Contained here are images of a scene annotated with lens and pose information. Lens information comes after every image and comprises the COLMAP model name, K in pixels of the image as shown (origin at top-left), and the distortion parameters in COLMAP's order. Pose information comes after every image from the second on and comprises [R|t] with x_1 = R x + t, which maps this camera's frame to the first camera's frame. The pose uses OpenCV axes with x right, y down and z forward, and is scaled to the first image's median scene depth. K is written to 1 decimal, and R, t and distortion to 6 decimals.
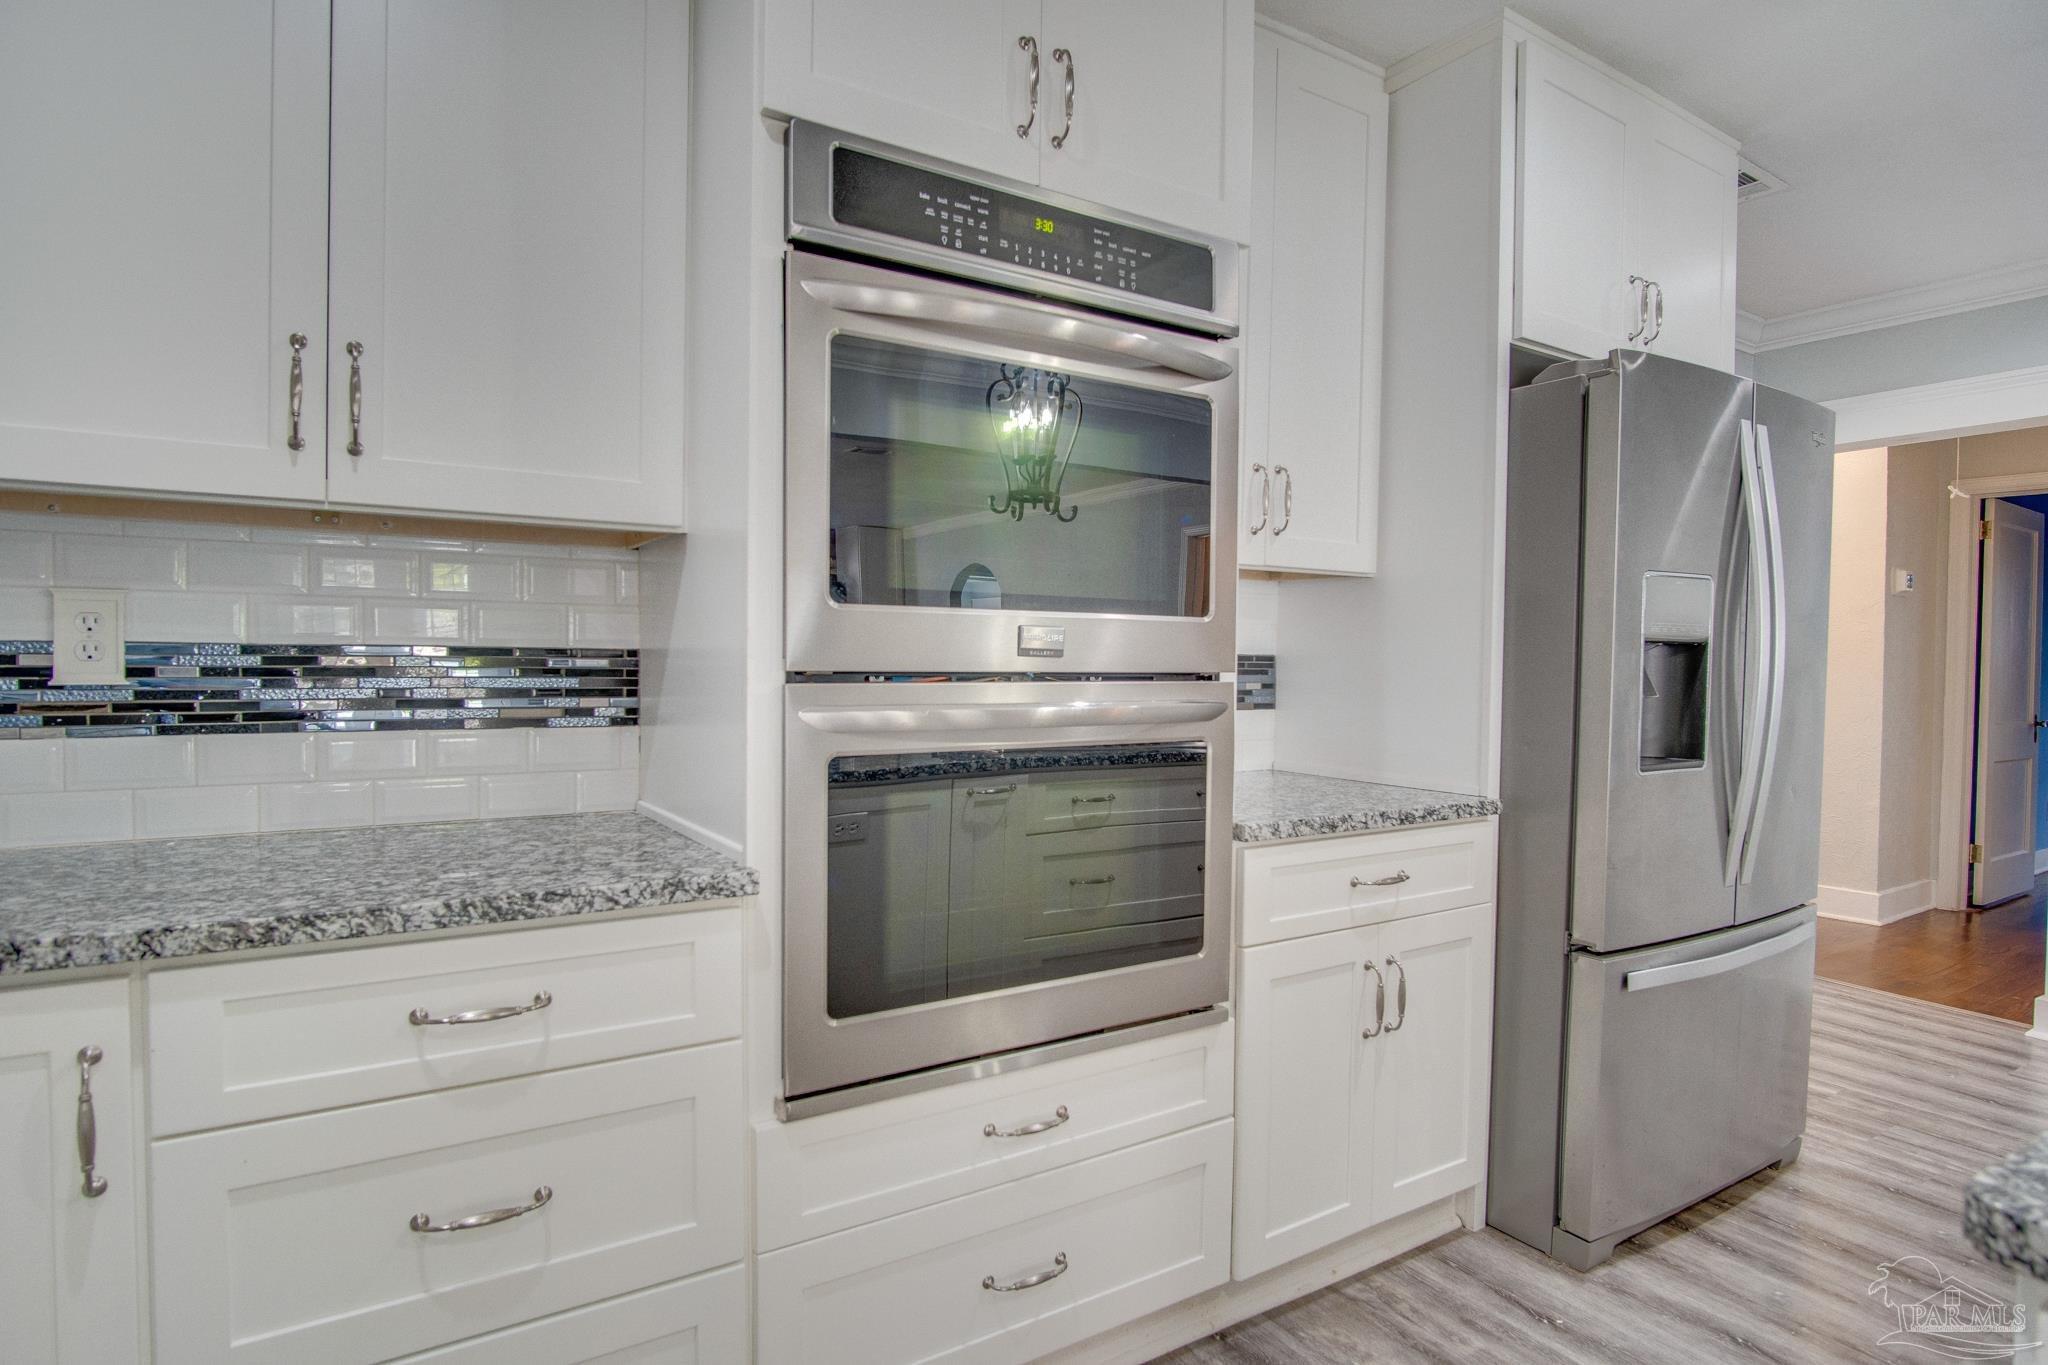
lens RADIAL K [[1095.4, 0, 1020.6], [0, 1095.4, 689.5], [0, 0, 1]] dist [-0.036061, 0.010376]
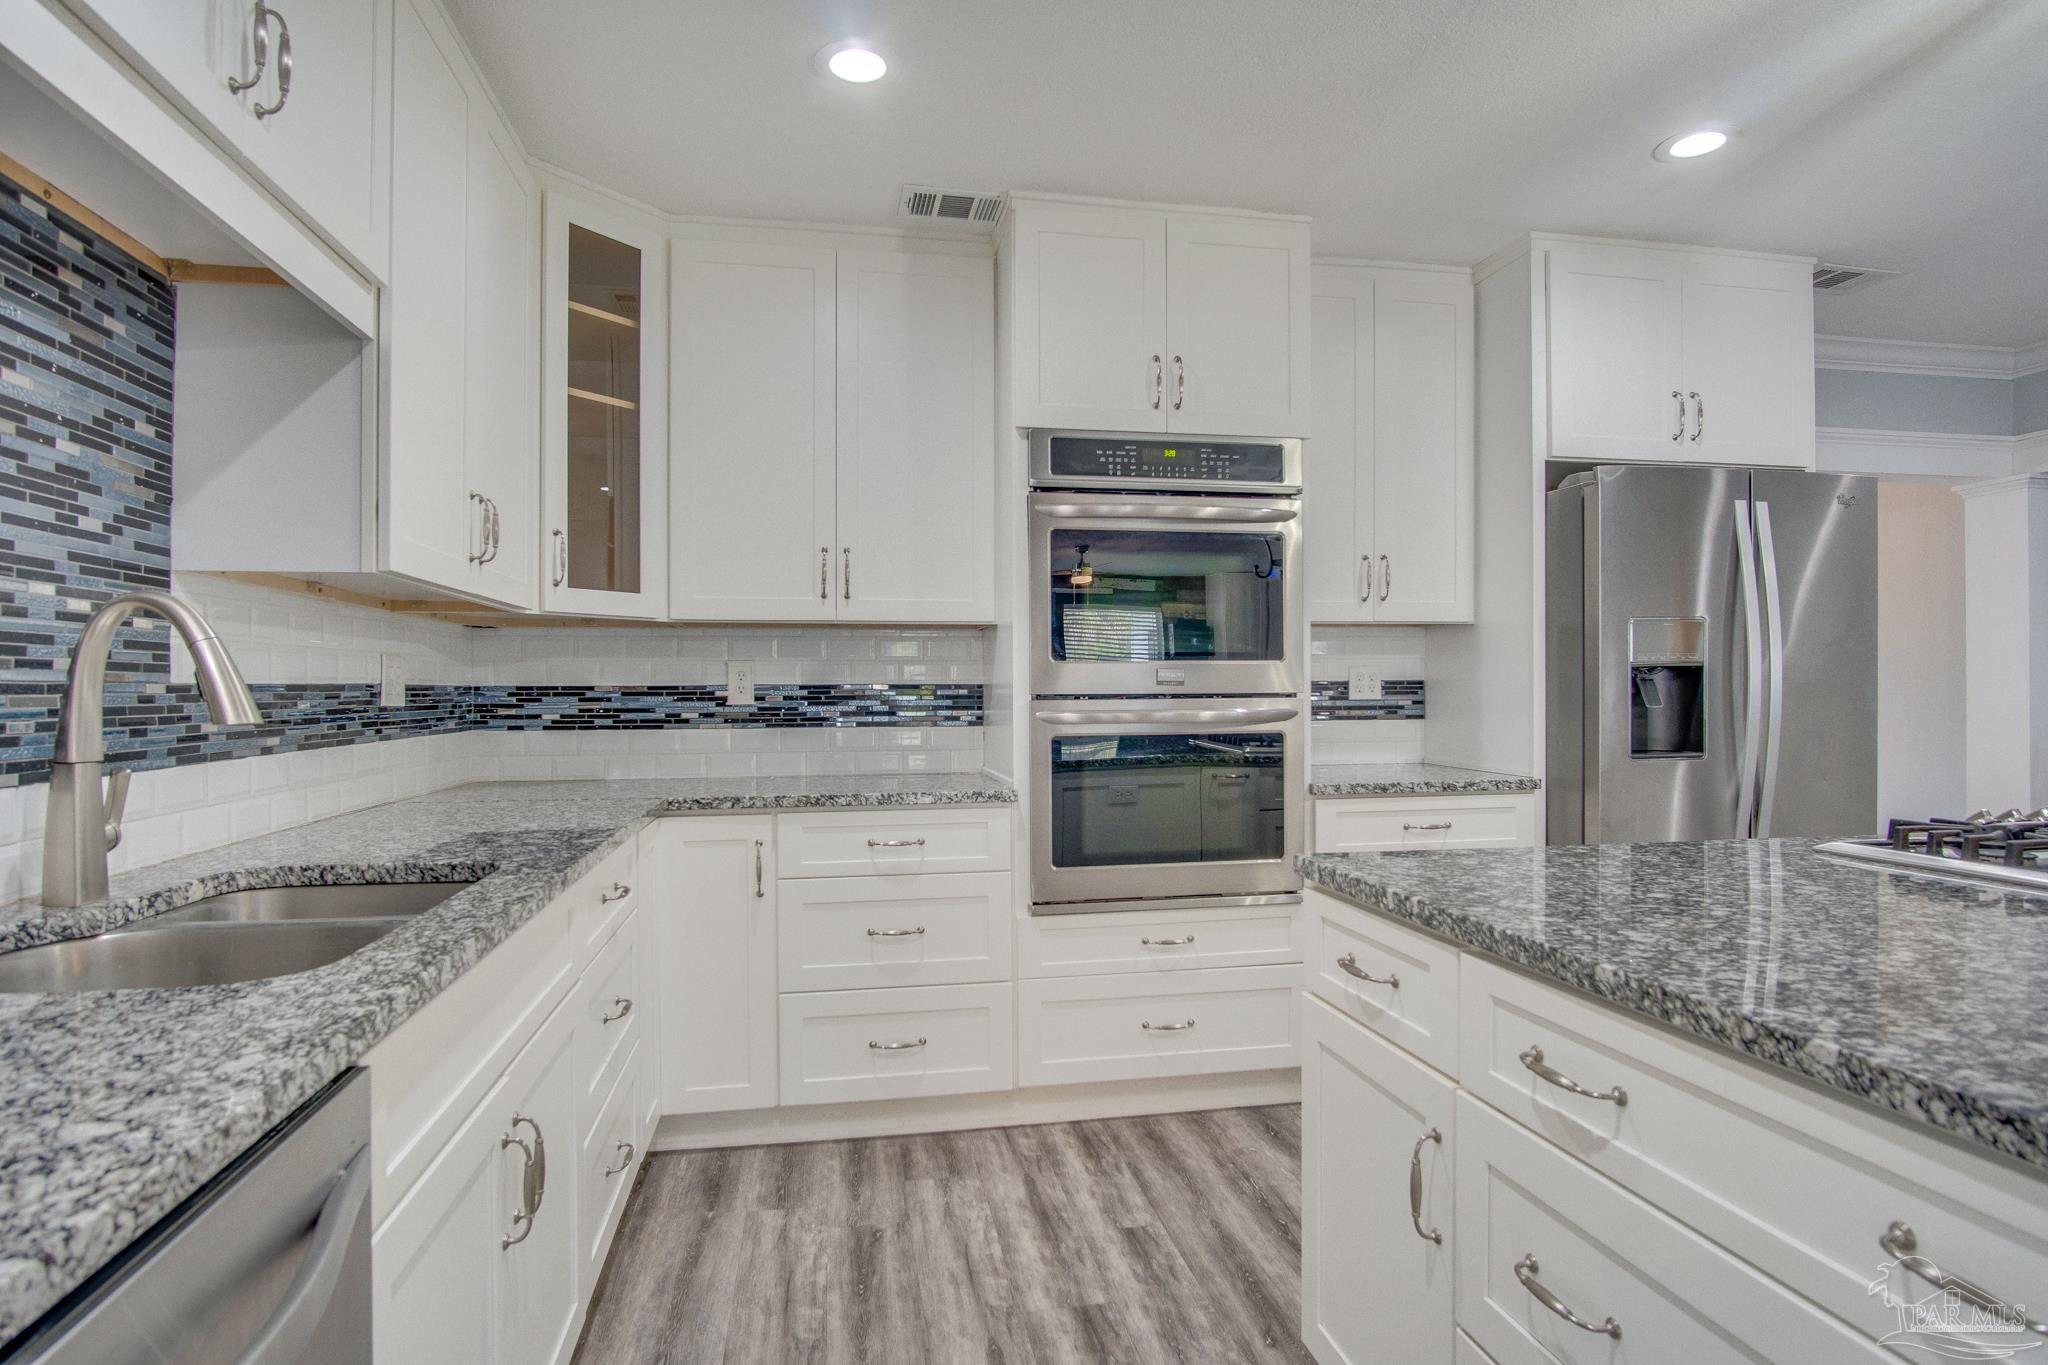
lens RADIAL K [[1095.4, 0, 1022.6], [0, 1095.4, 690.2], [0, 0, 1]] dist [-0.036061, 0.010376]
pose [[0.925750, -0.013849, -0.377882, 0.451693], [0.004664, 0.999671, -0.025210, 0.022021], [0.378107, 0.021576, 0.925510, -0.752546]]
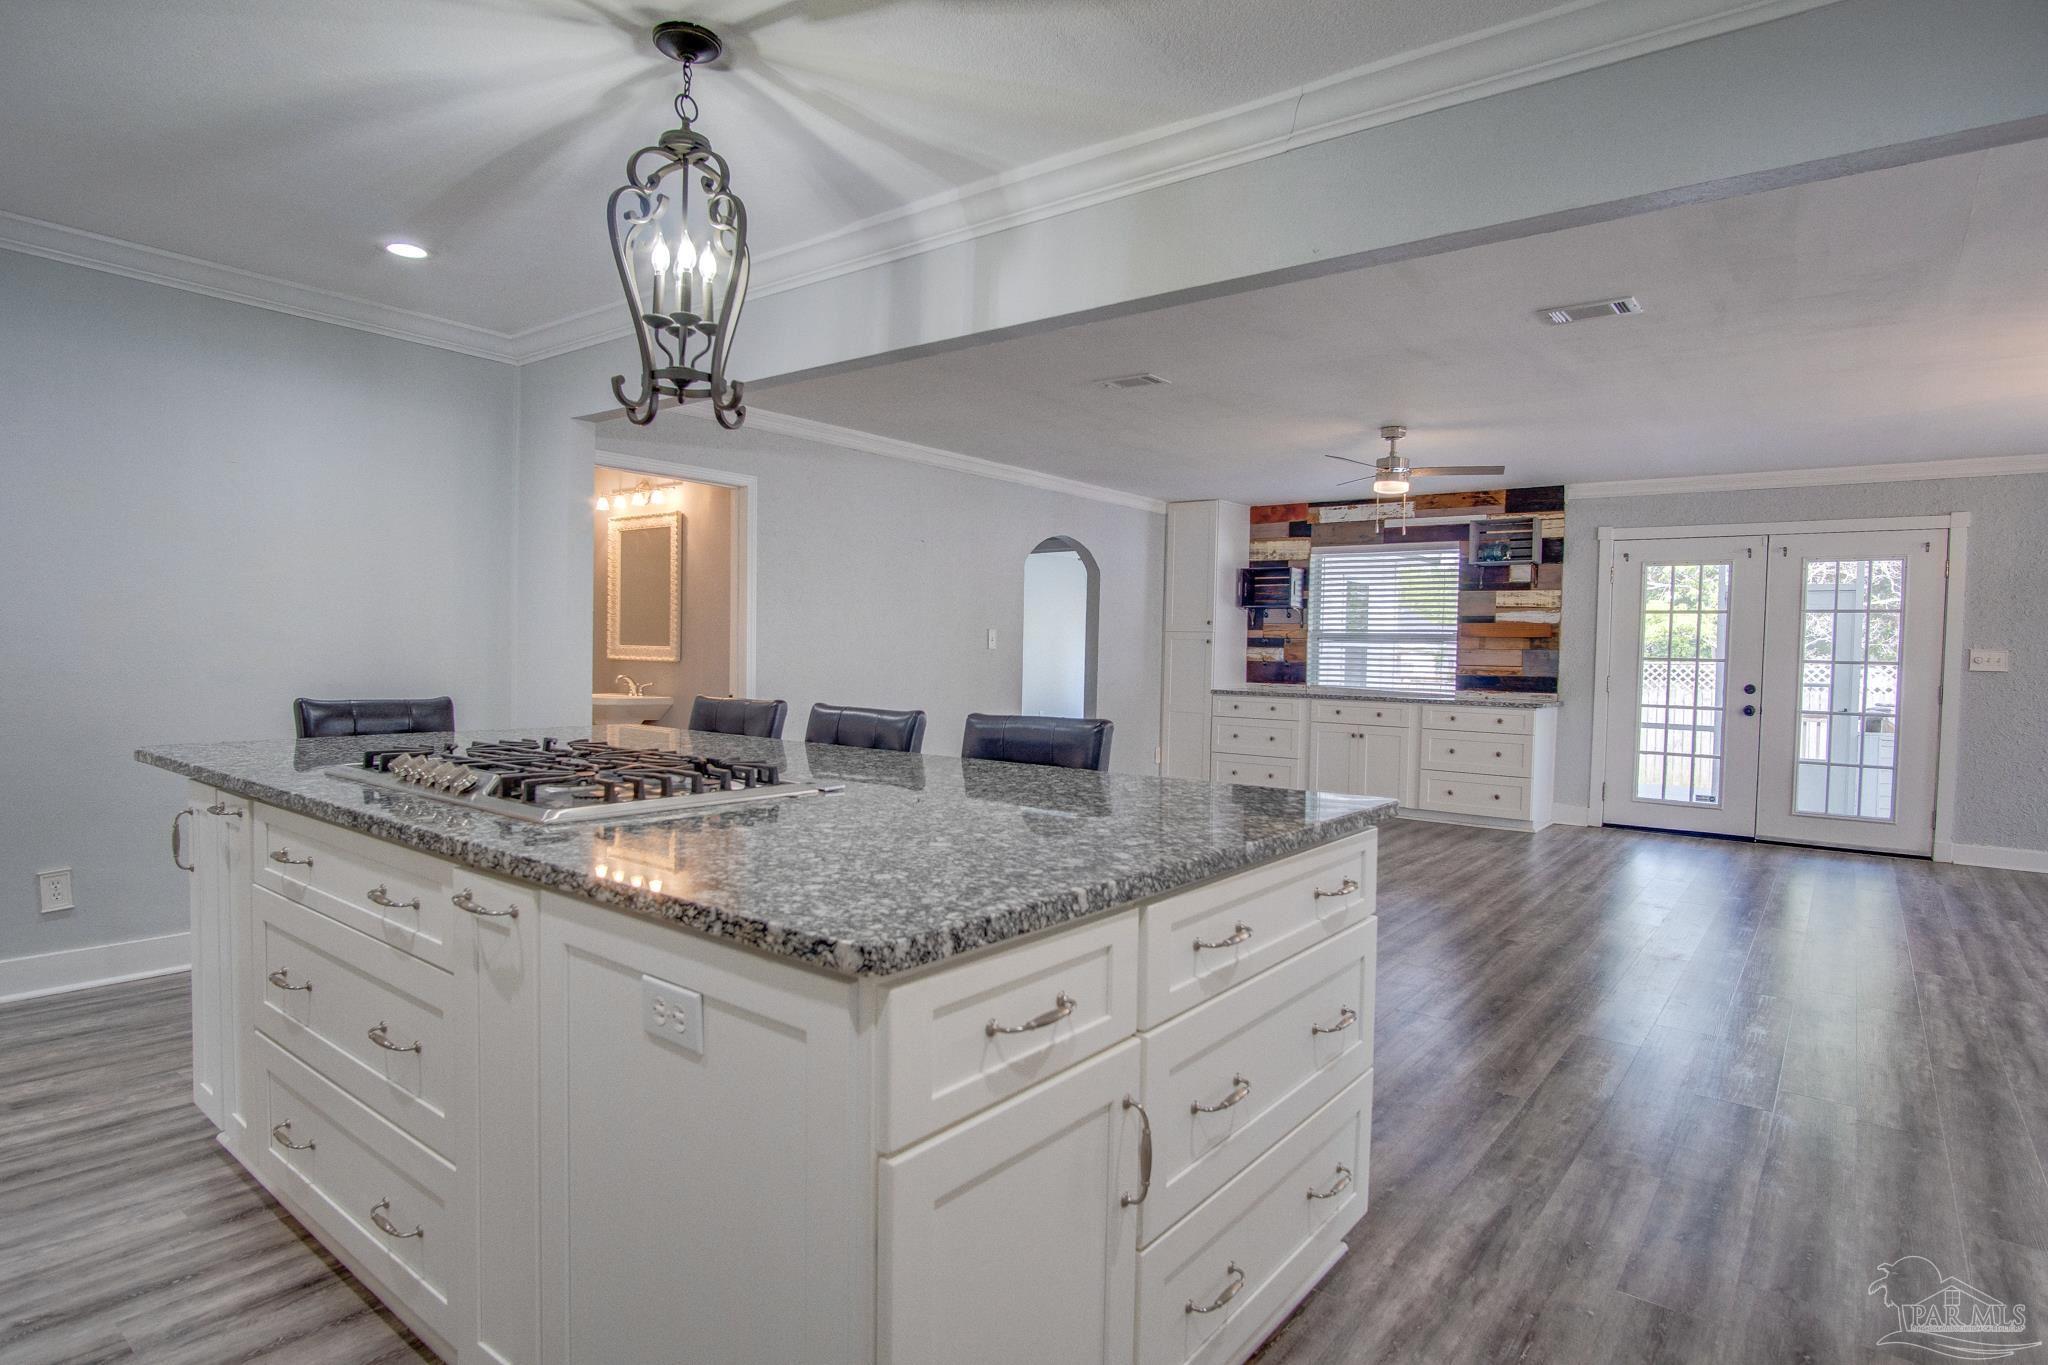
lens RADIAL K [[1095.4, 0, 1023.0], [0, 1095.4, 688.7], [0, 0, 1]] dist [-0.036061, 0.010376]
pose [[-0.336410, -0.050196, 0.940377, -0.290343], [0.000125, 0.998576, 0.053348, -0.017727], [-0.941716, 0.018064, -0.335925, 0.448478]]
